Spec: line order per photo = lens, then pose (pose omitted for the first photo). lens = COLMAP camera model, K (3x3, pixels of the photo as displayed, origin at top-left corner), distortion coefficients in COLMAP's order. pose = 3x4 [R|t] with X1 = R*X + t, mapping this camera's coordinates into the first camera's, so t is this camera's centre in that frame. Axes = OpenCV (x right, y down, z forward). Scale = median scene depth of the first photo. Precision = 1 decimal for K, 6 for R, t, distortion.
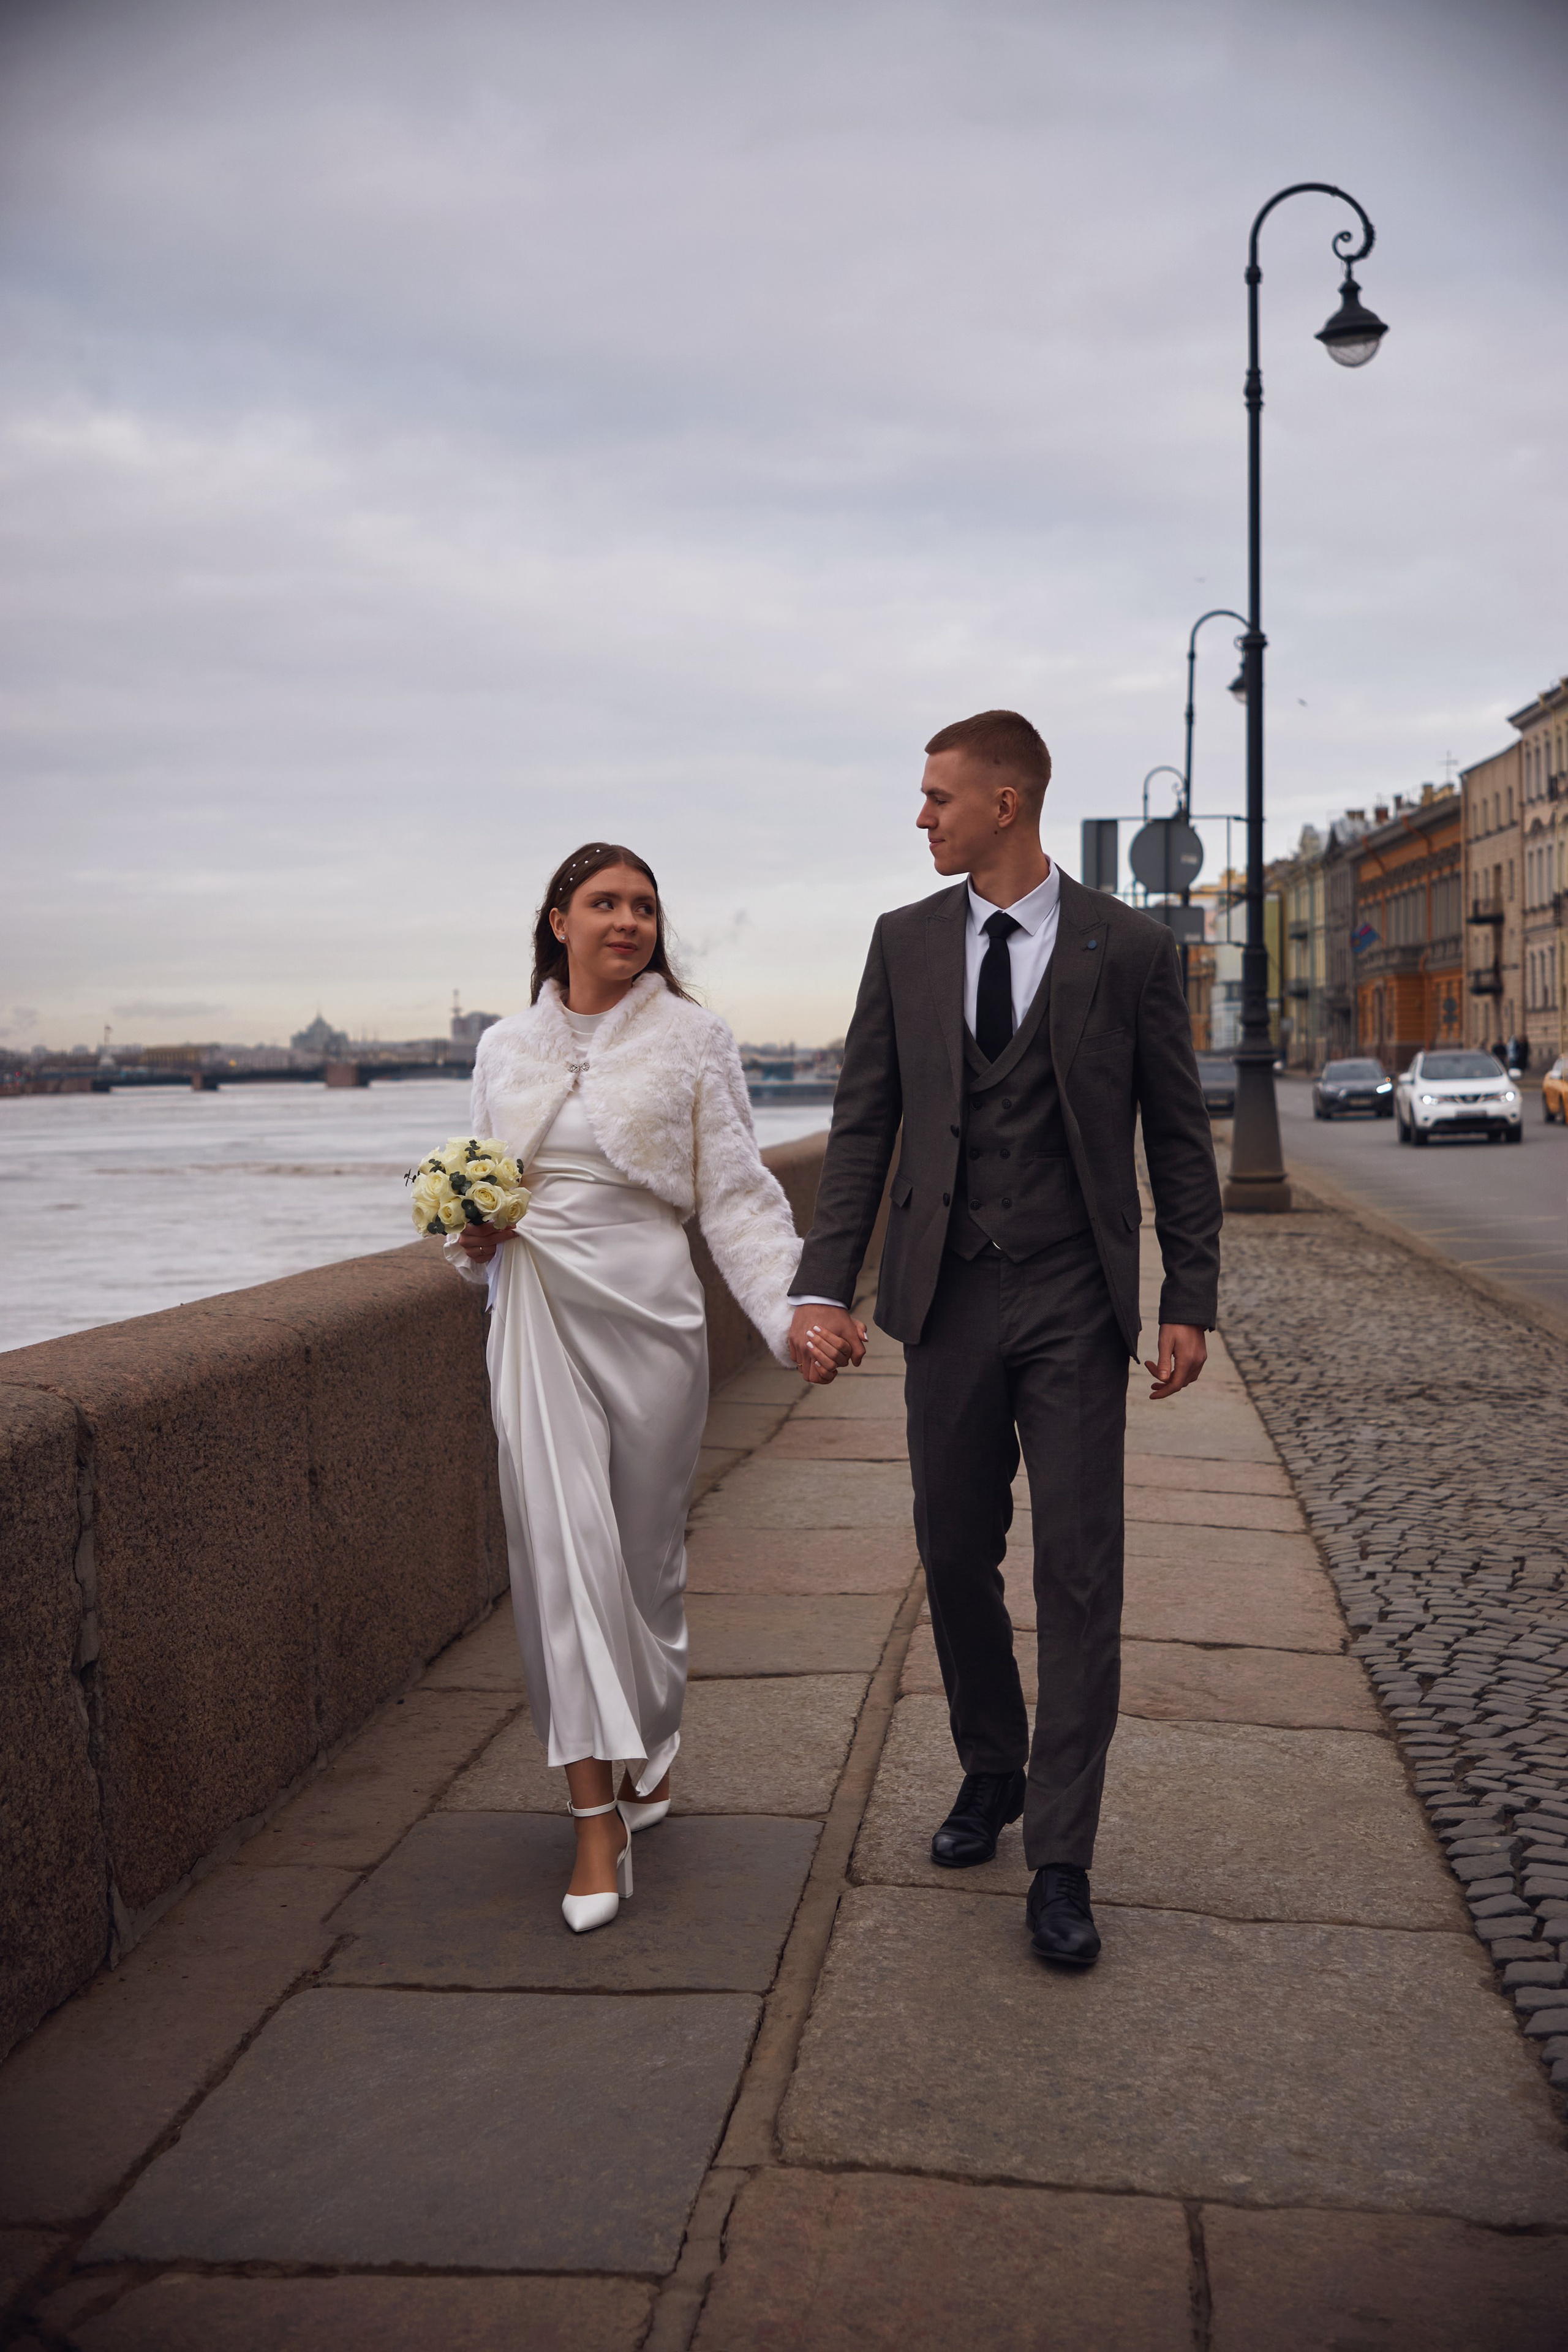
lens RADIAL K [[3257.7, 0, 831.8], [0, 3257.7, 1167.6], [0, 0, 1]] dist [0.010291, -0.028003]
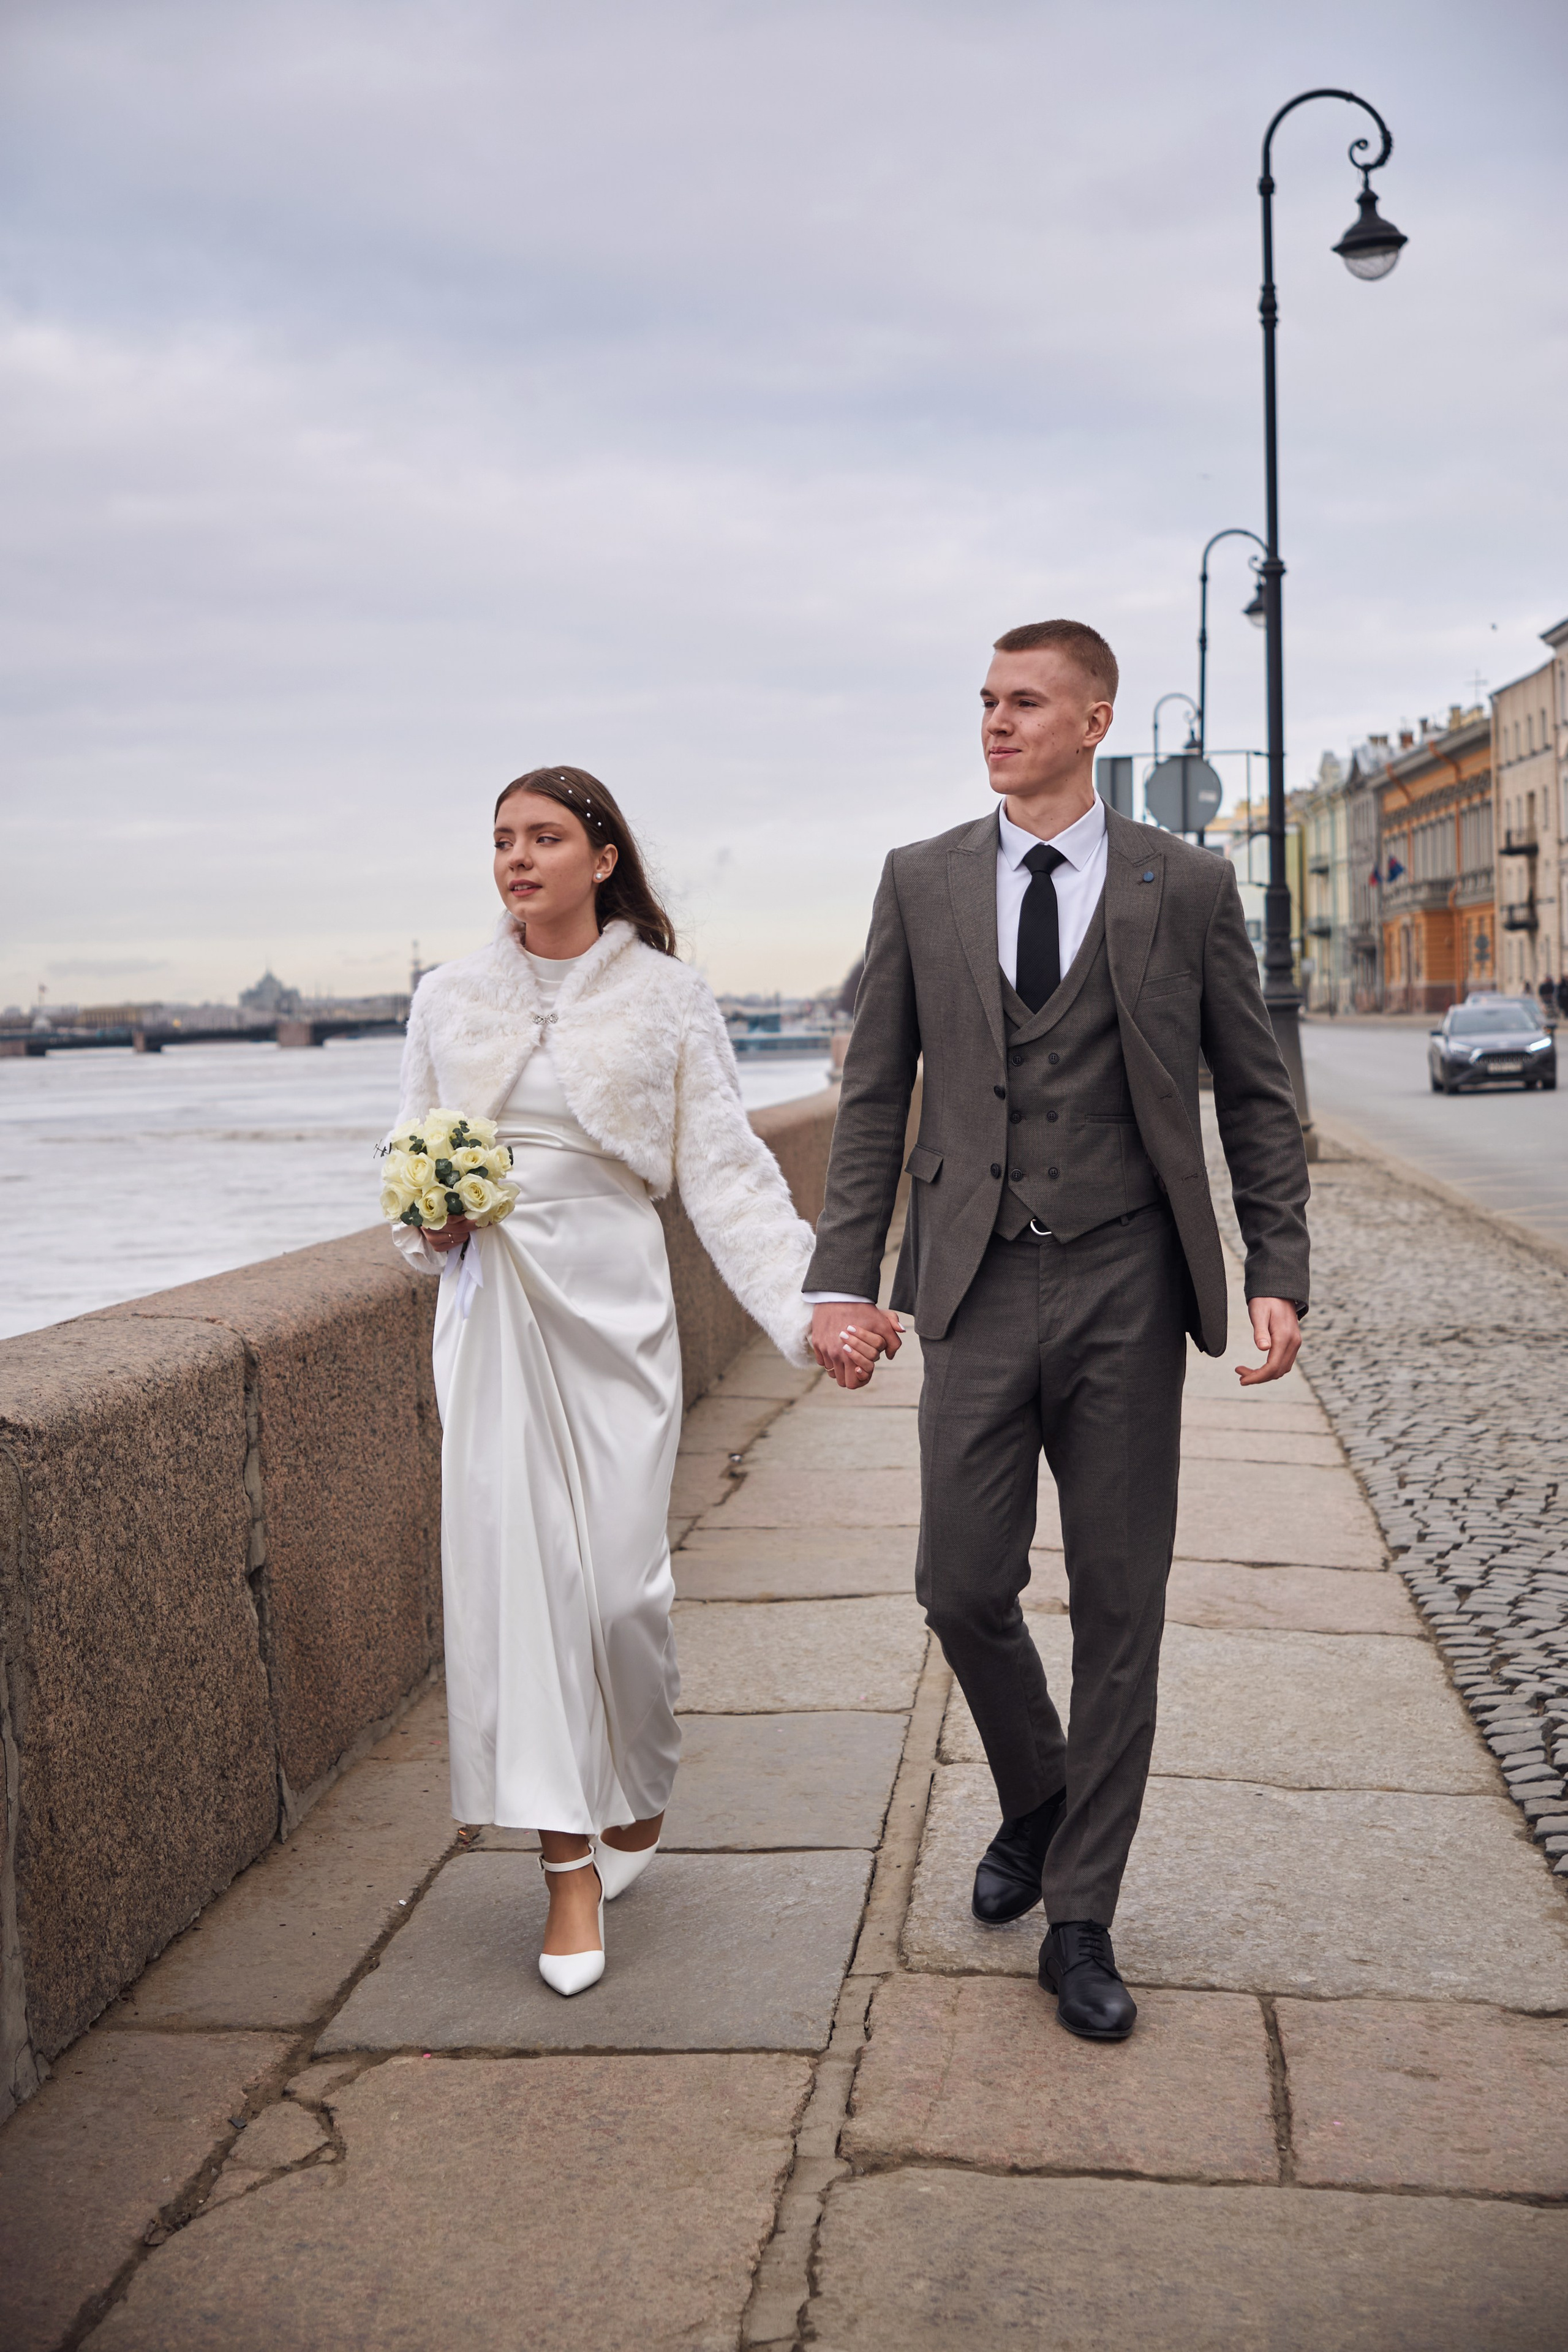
lens RADIAL K [[3543.4, 0, 833.0], [0, 3543.4, 1165.8], [0, 0, 1]] dist [0.014653, -0.042701]
pose [[0.999877, -0.014745, 0.005424, -0.005332], [0.014685, 0.999832, 0.010946, 0.000756], [-0.005585, -0.010865, 0.999925, -0.029904]]
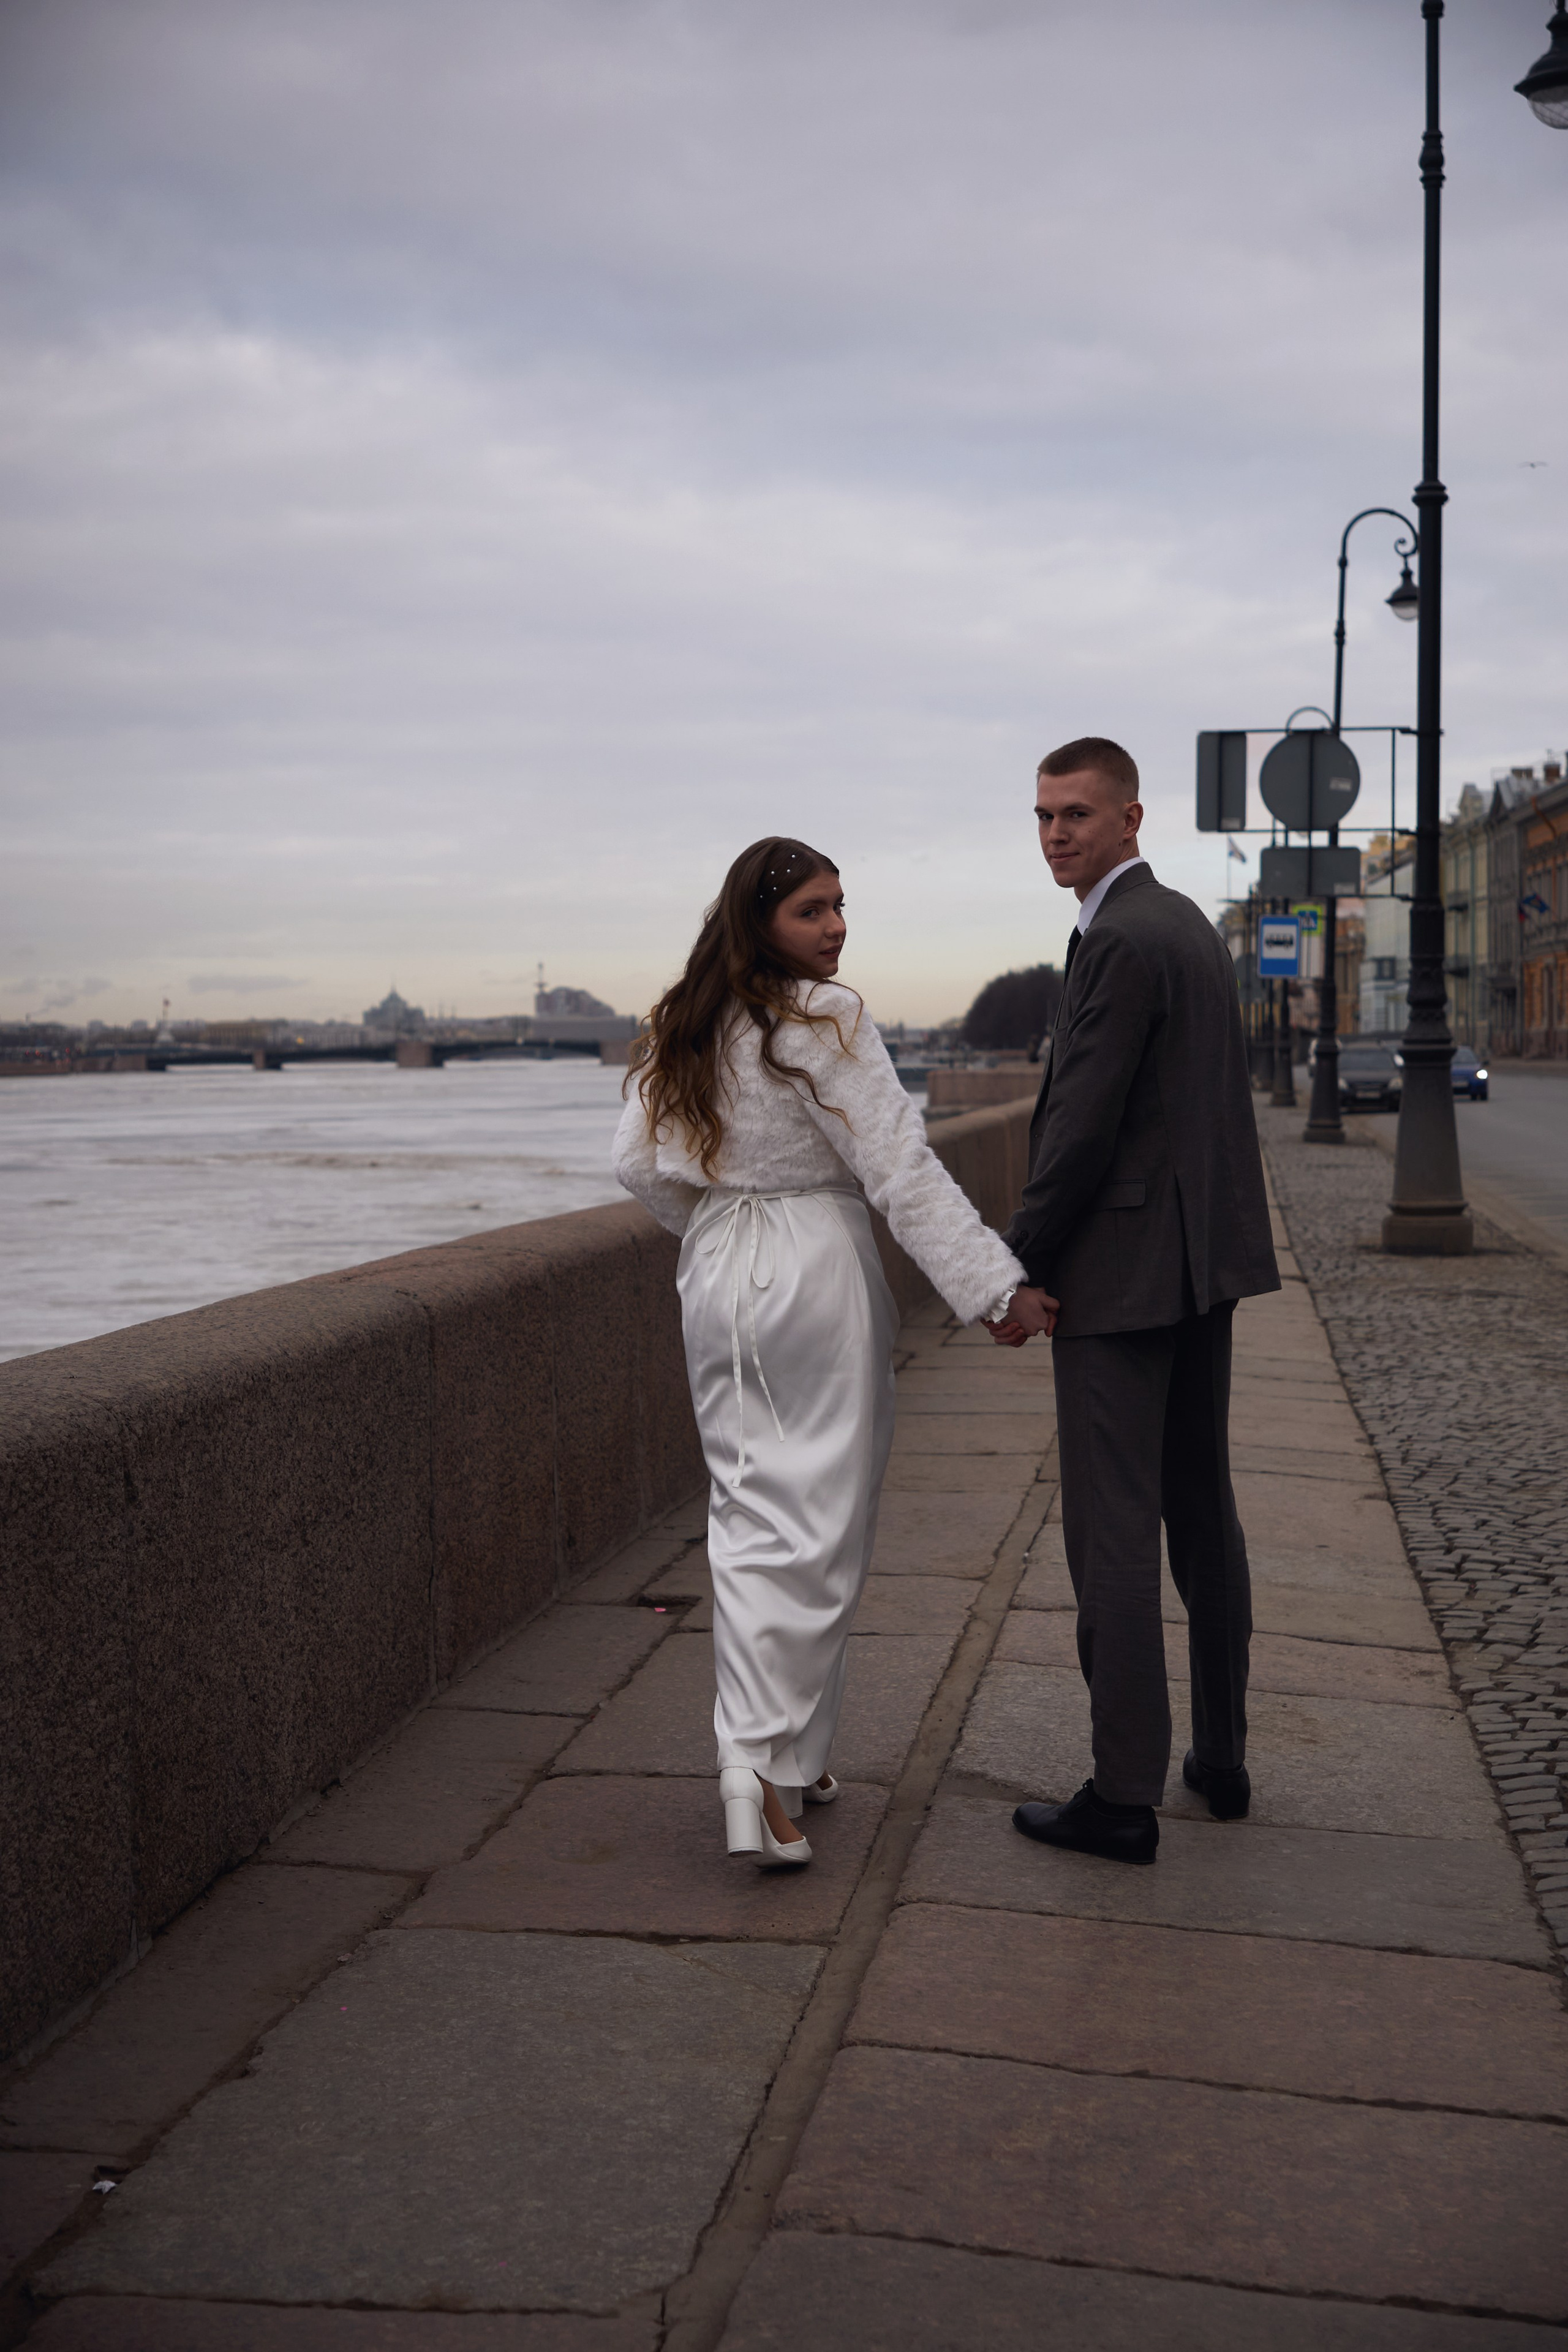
lens RADIAL K [[3257.7, 0, 831.8], [0, 3257.7, 1167.6], [0, 0, 1]] dist [0.010291, -0.028003]
pose [[0.999051, 0.008457, -0.042720, 0.016767], [-0.008183, 0.999945, 0.006585, -0.006616], [0.042774, -0.006229, 0.999065, 0.161491]]
